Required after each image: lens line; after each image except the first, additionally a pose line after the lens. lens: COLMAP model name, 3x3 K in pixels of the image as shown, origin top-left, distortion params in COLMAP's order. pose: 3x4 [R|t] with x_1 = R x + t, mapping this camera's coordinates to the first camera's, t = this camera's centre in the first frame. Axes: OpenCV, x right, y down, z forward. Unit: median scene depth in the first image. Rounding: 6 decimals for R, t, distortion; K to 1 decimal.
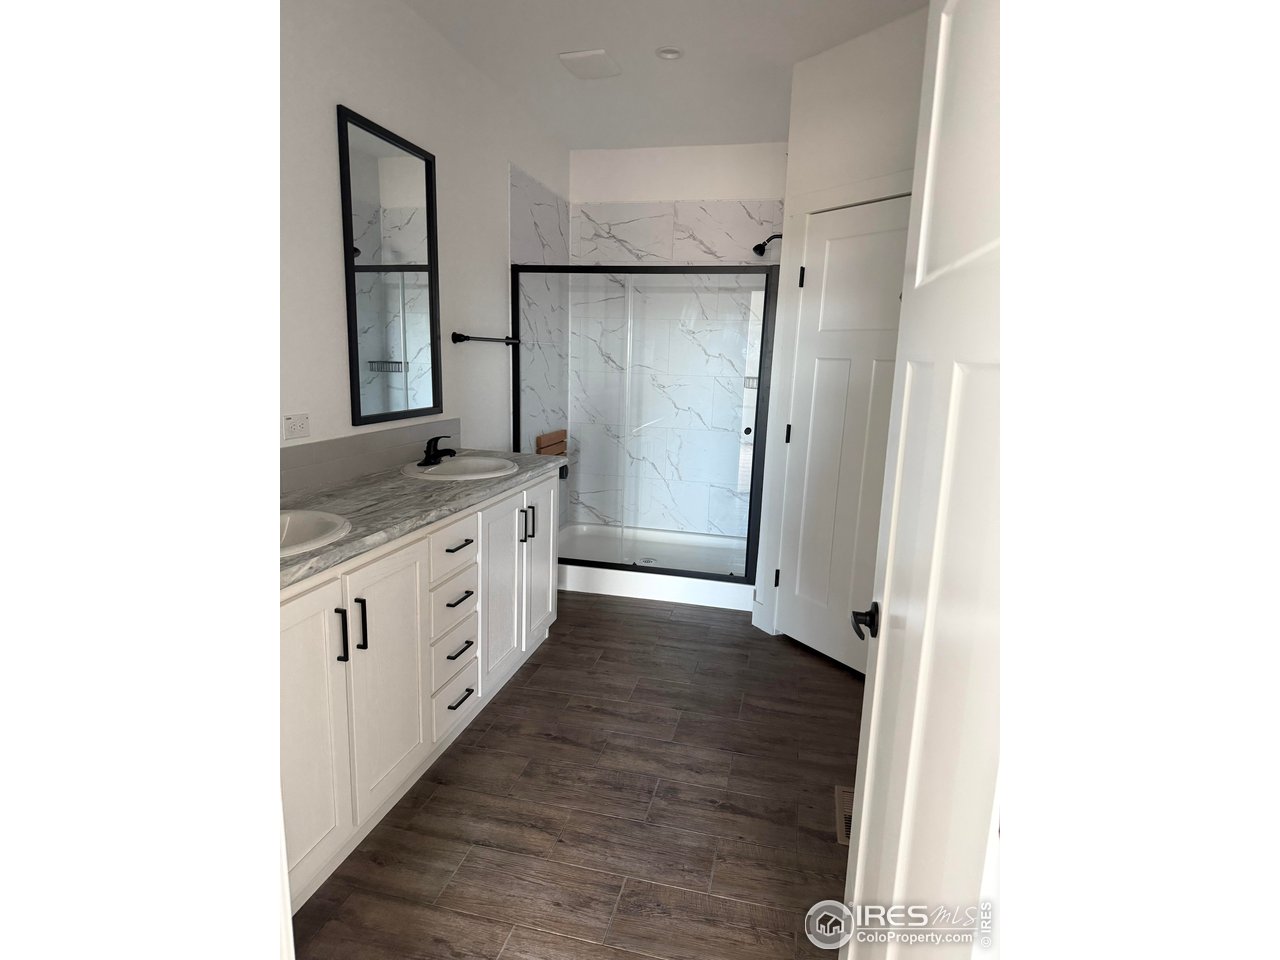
lens RADIAL K [[686.6, 0, 638.6], [0, 686.6, 481.5], [0, 0, 1]] dist [0.026001, -0.000670]
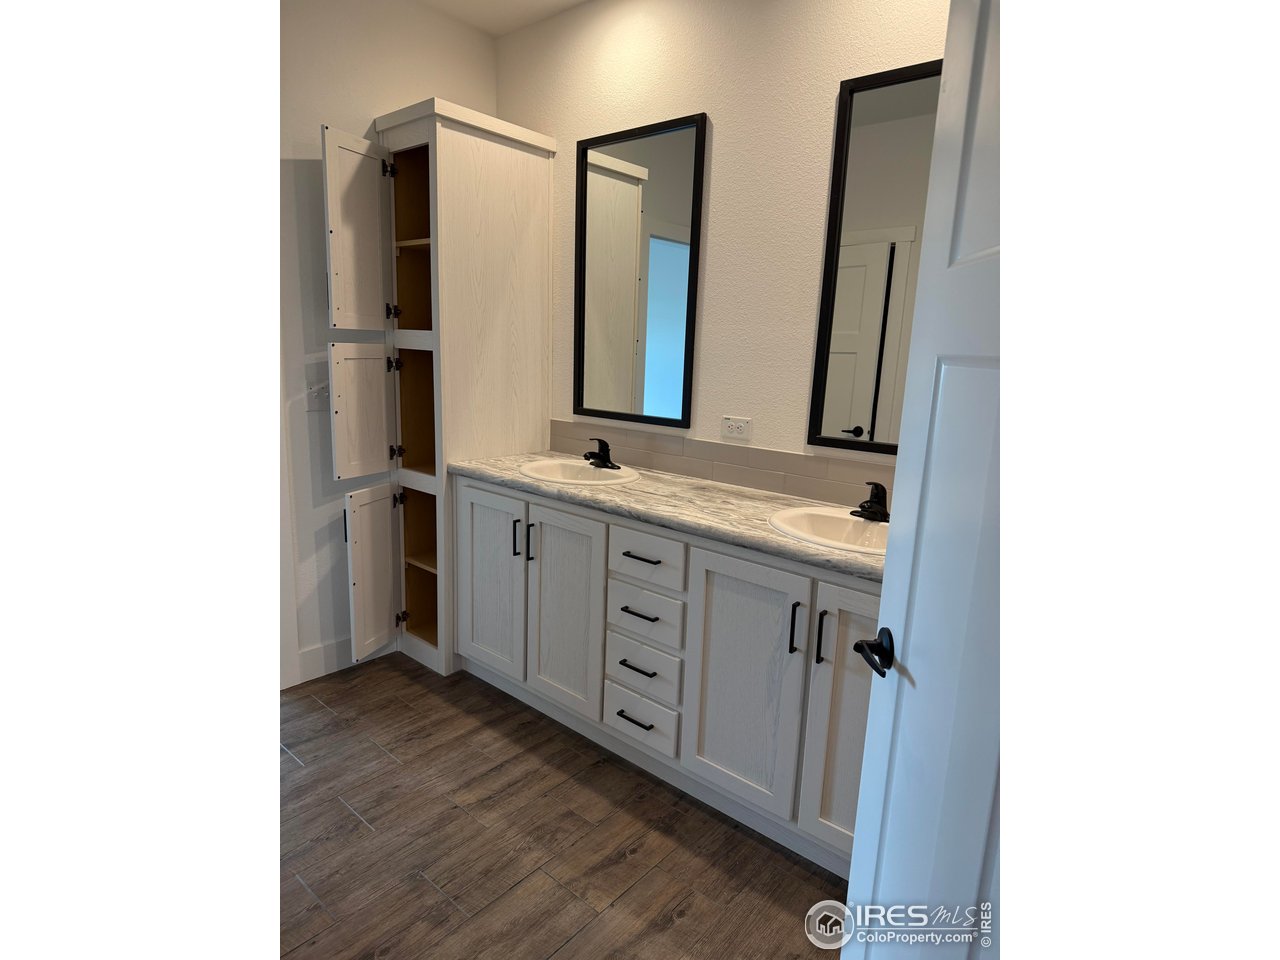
lens RADIAL K [[686.6, 0, 638.6], [0, 686.6, 481.5], [0, 0, 1]] dist [0.026001, -0.000670]
pose [[-0.452371, 0.158640, -0.877607, 0.561293], [-0.198411, 0.941487, 0.272460, -0.277068], [0.869479, 0.297380, -0.394426, 1.372131]]
